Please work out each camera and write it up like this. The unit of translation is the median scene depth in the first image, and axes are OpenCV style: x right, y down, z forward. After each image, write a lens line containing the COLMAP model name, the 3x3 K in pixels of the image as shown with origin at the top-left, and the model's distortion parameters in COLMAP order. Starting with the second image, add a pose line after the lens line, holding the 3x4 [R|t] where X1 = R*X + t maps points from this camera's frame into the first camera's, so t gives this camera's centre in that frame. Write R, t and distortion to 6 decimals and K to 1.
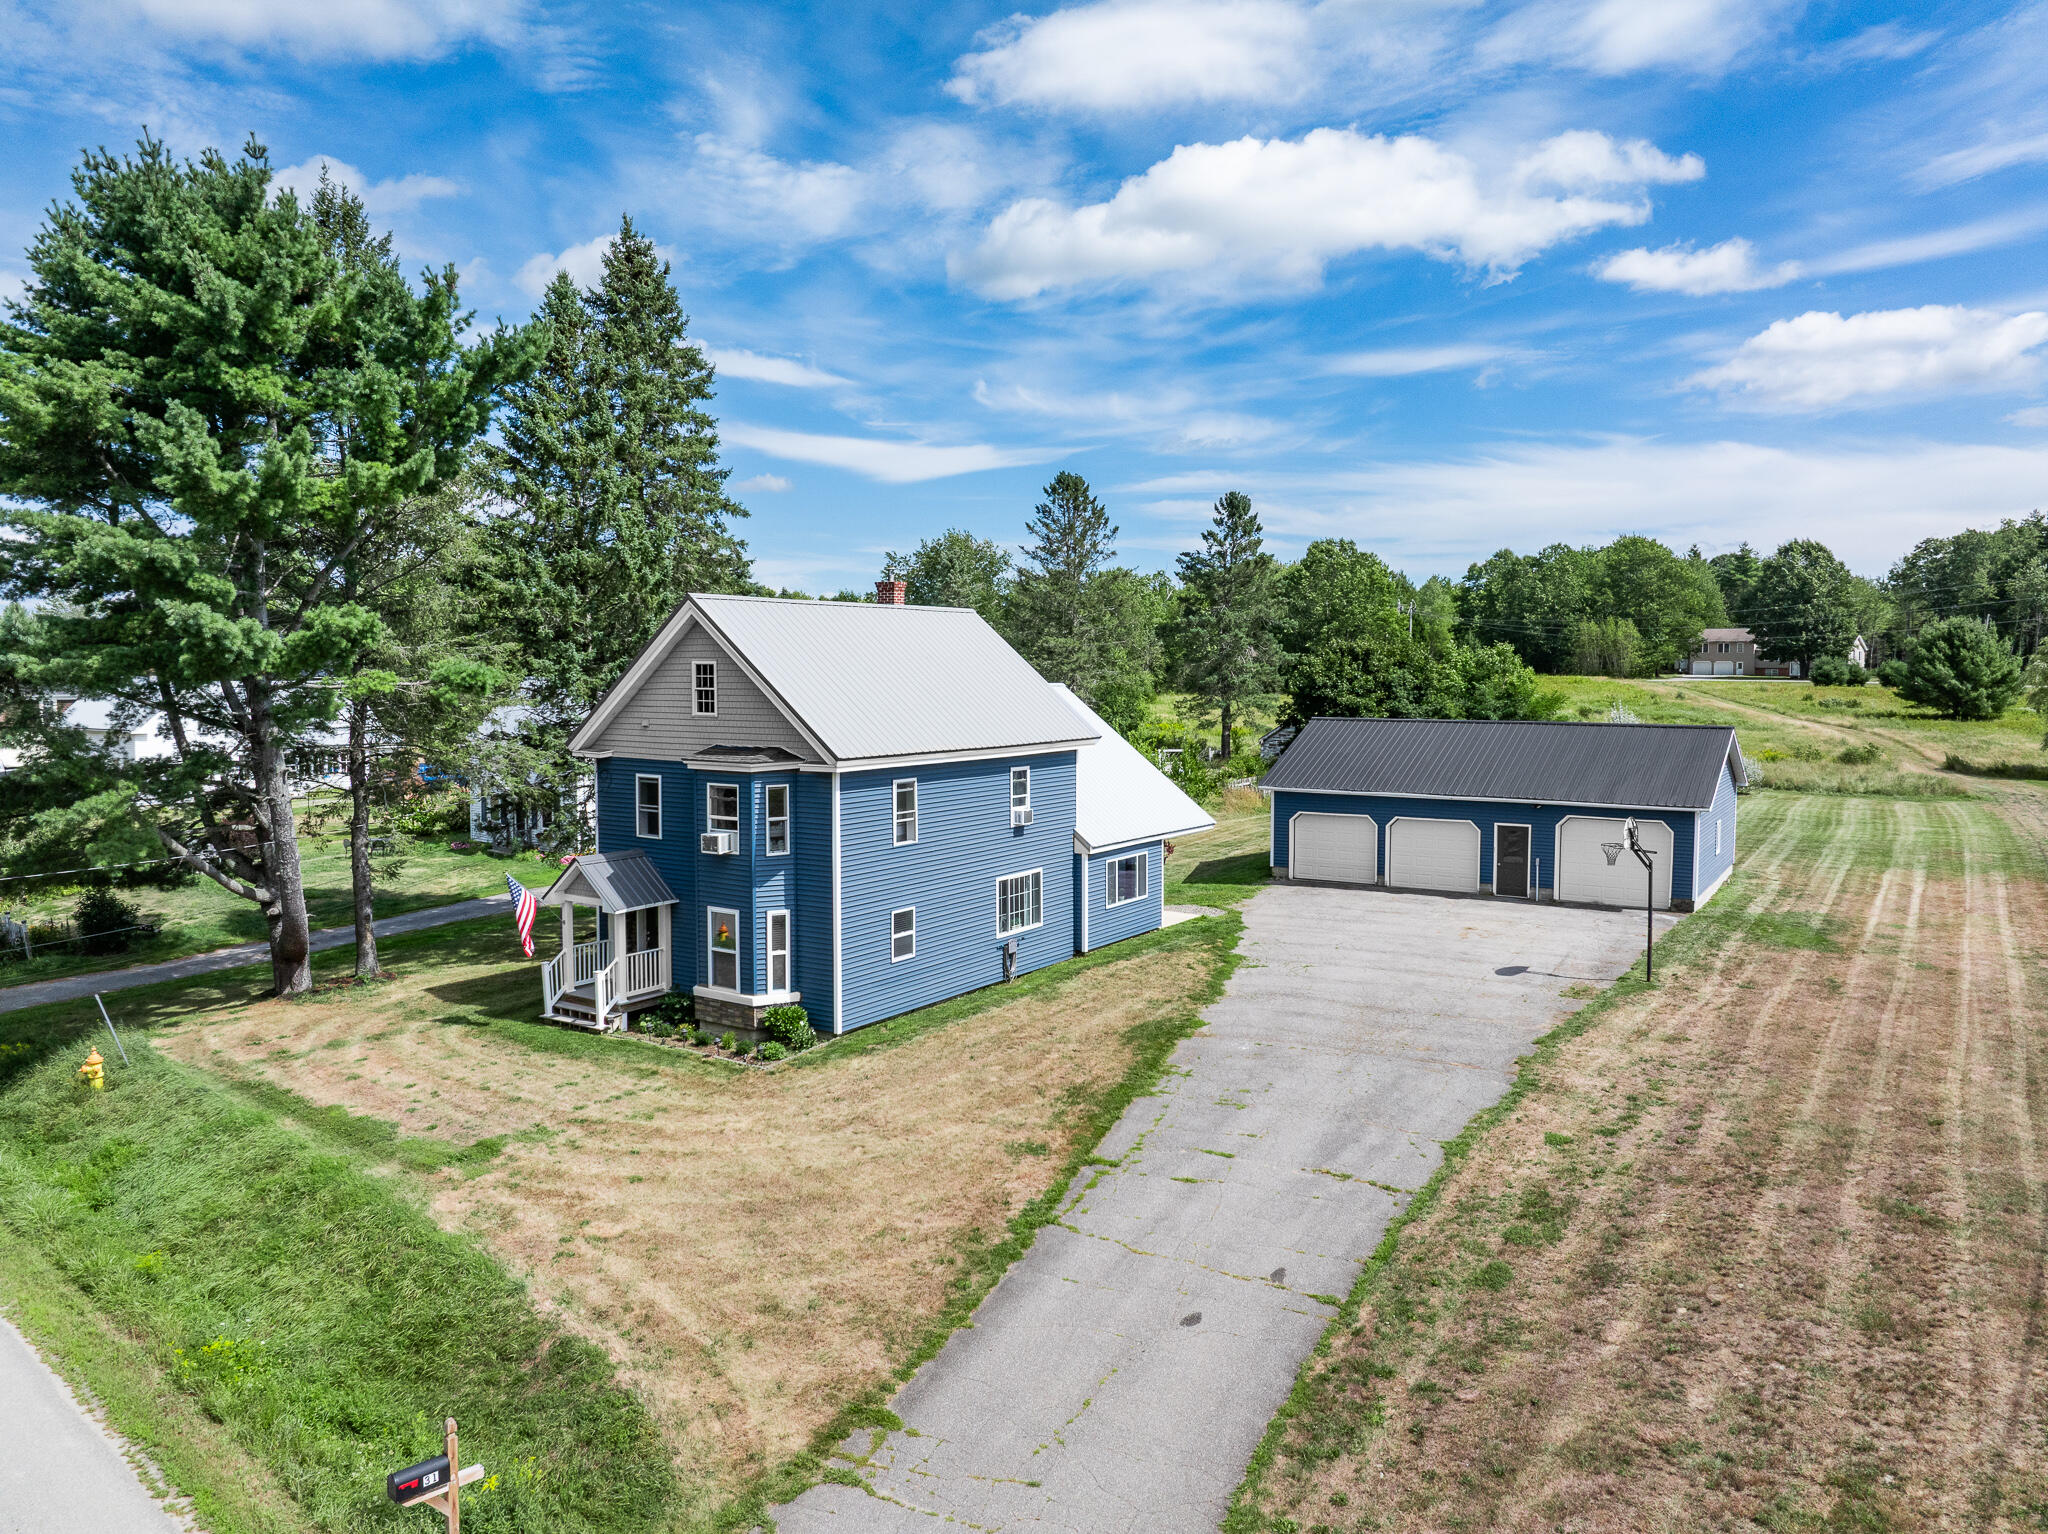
lens RADIAL K [[1447.9, 0, 1021.6], [0, 1447.9, 749.9], [0, 0, 1]] dist [-0.047864, 0.017295]
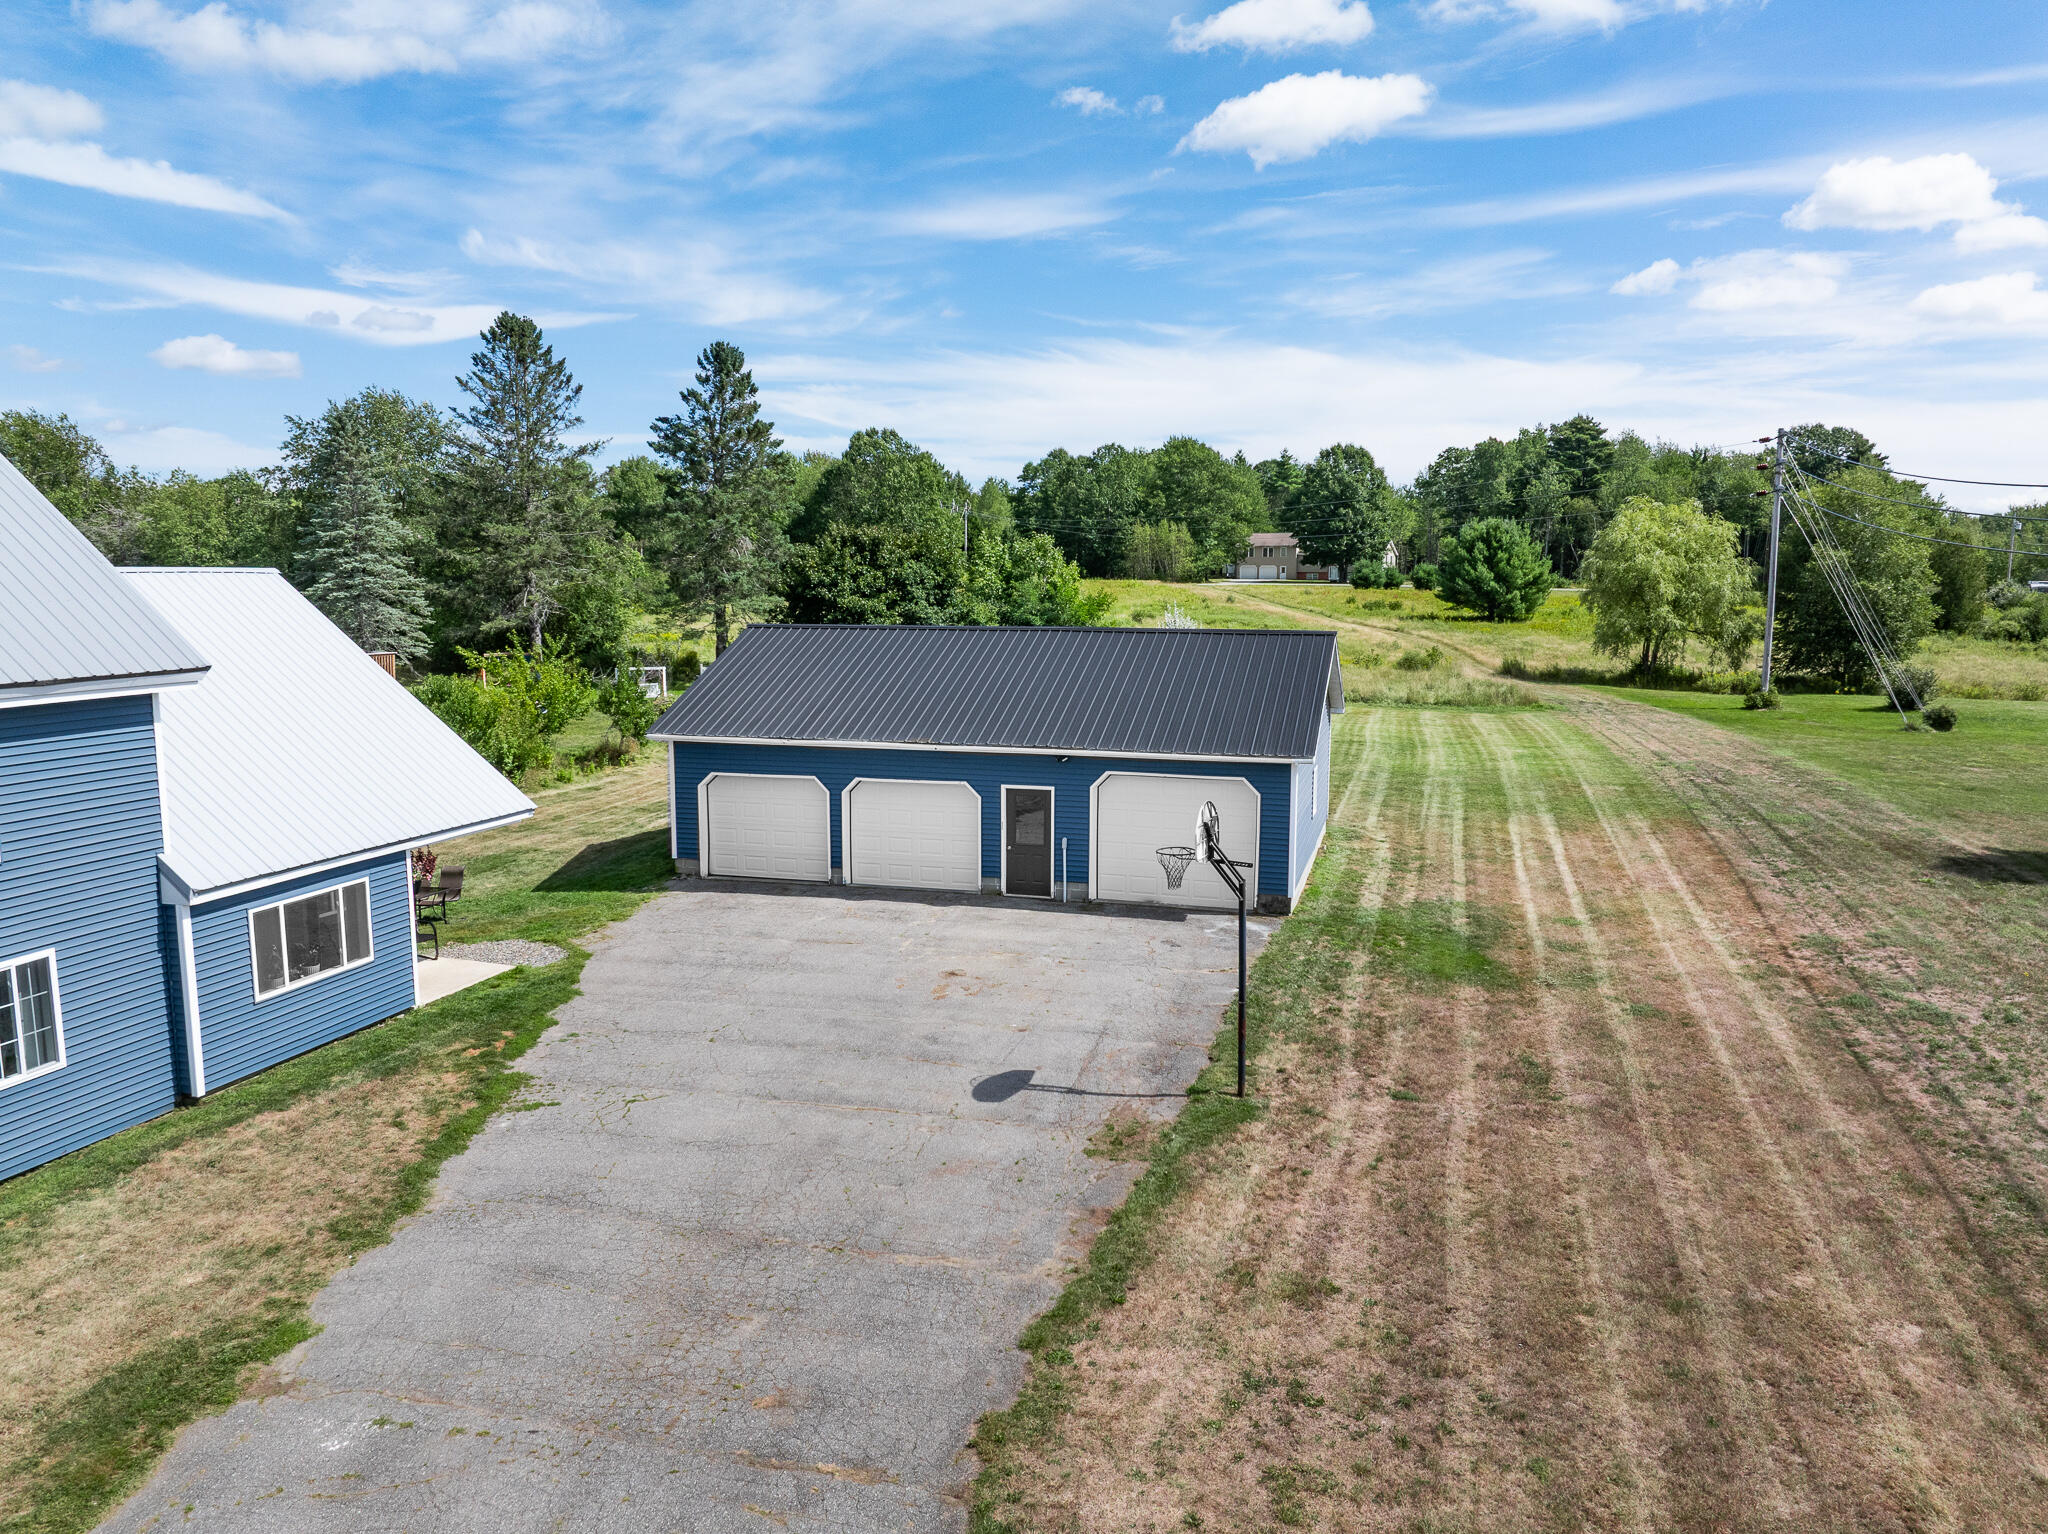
lens RADIAL K [[1447.9, 0, 1033.4], [0, 1447.9, 813.1], [0, 0, 1]] dist [-0.047864, 0.017295]
pose [[0.955159, -0.046784, 0.292372, 0.194219], [0.015614, 0.994023, 0.108048, -0.008370], [-0.295680, -0.098638, 0.950181, 0.483813]]
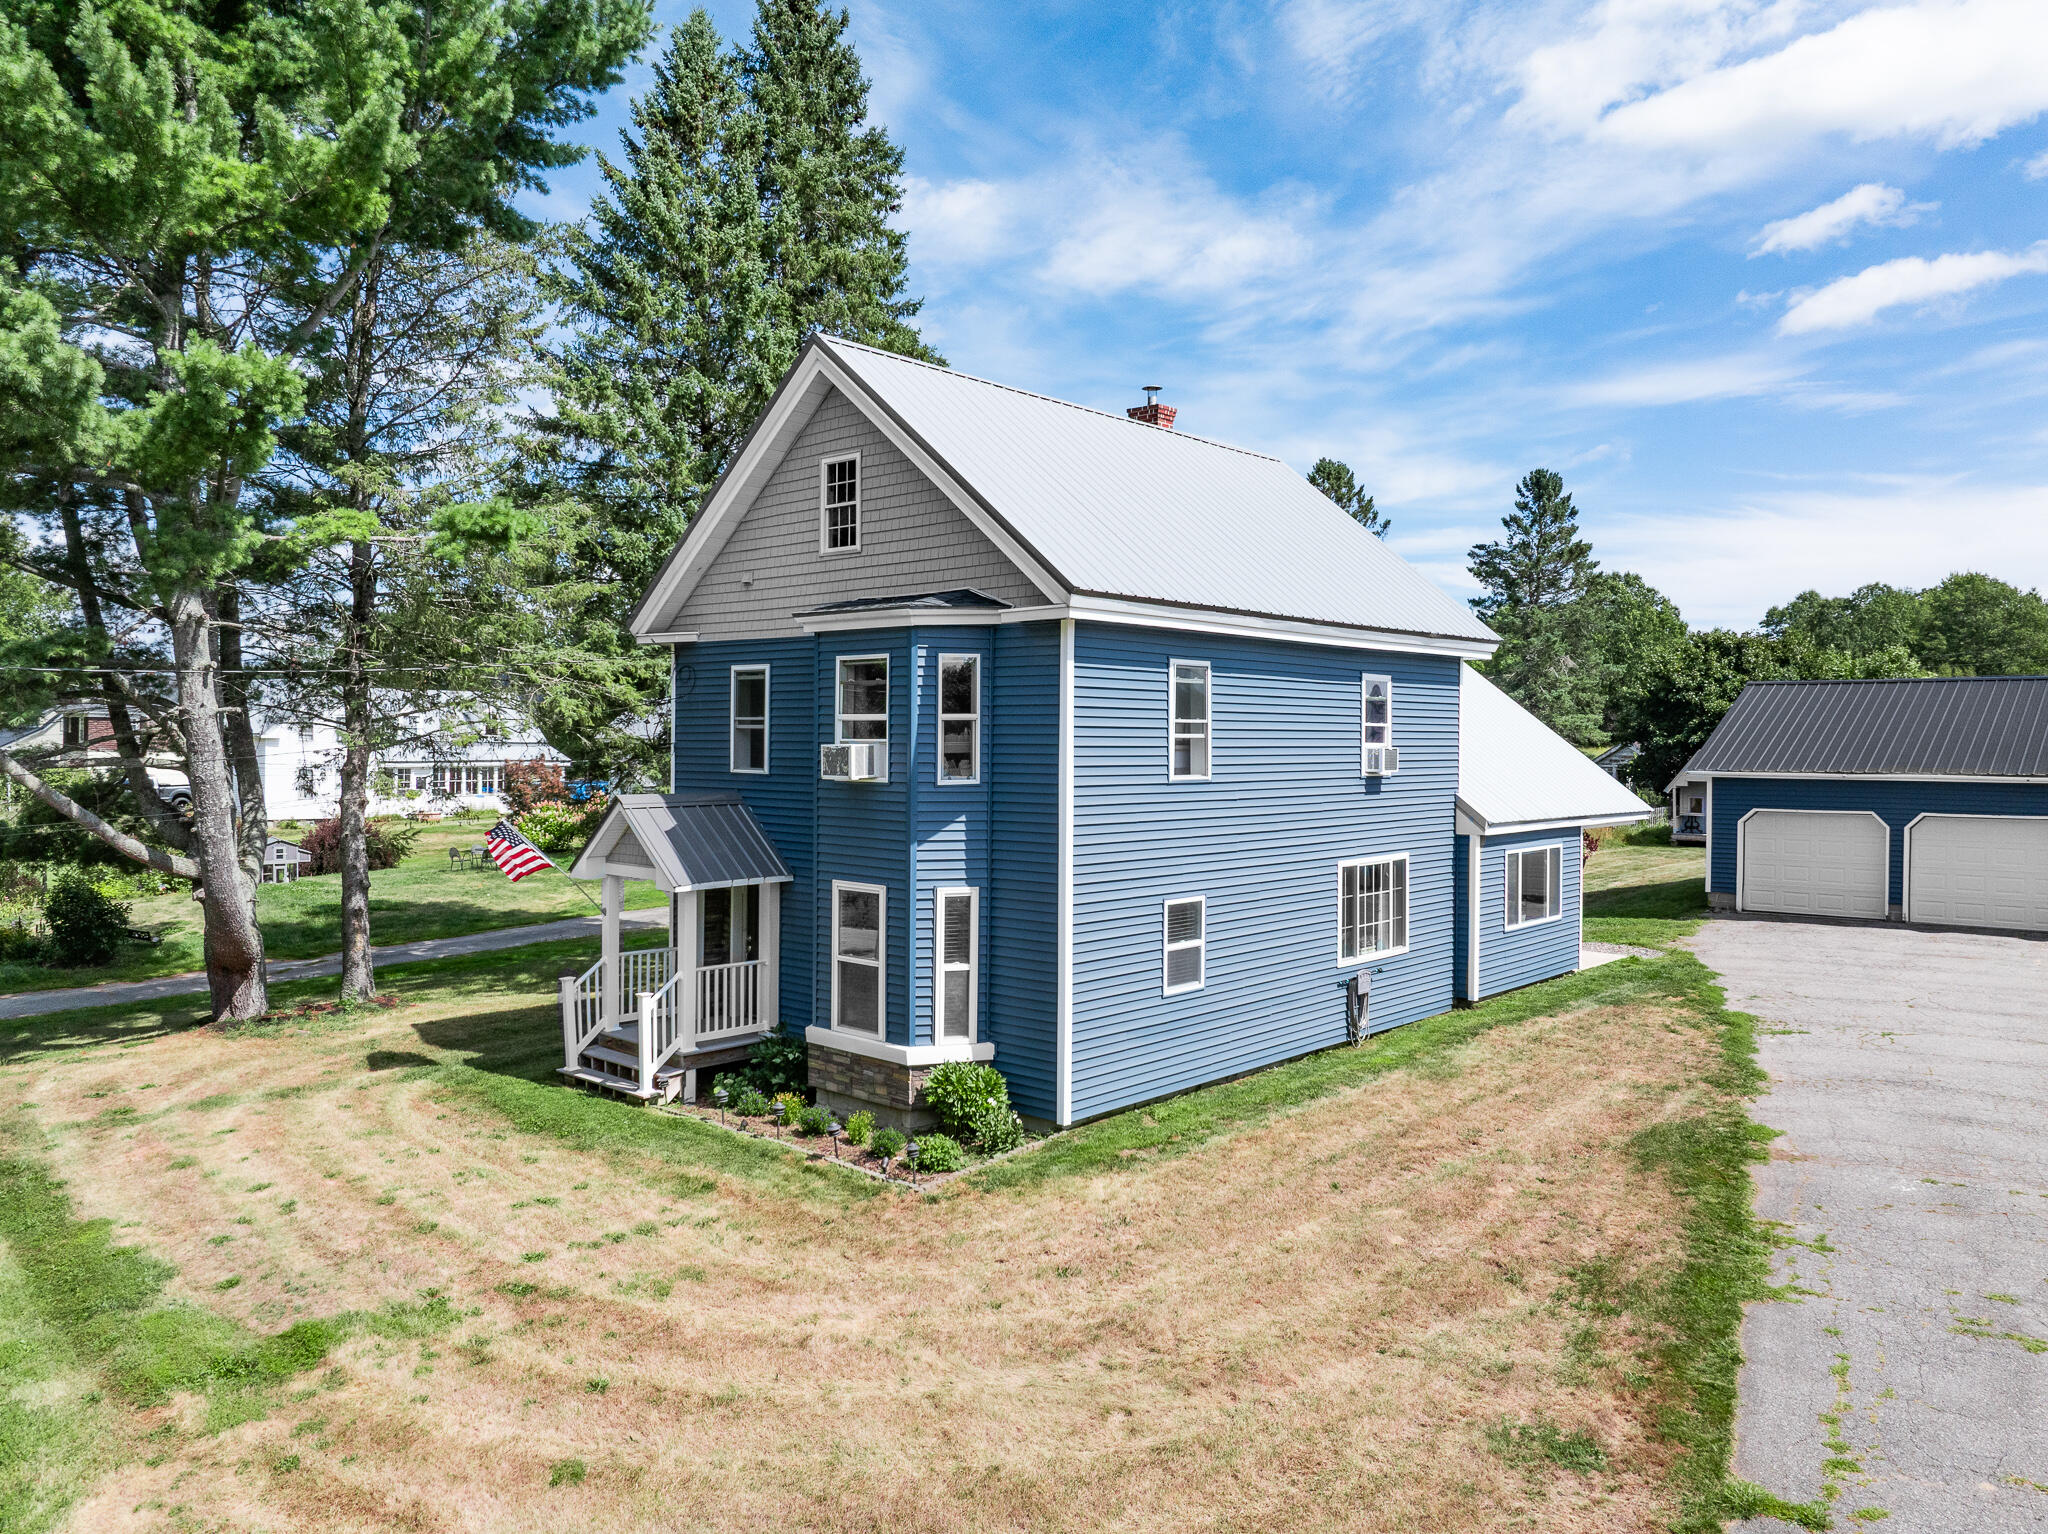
lens RADIAL K [[1447.9, 0, 1015.4], [0, 1447.9, 723.0], [0, 0, 1]] dist [-0.047864, 0.017295]
pose [[0.987999, 0.003738, -0.154414, -0.055276], [-0.015283, 0.997167, -0.073646, 0.077103], [0.153702, 0.075122, 0.985258, 0.403956]]
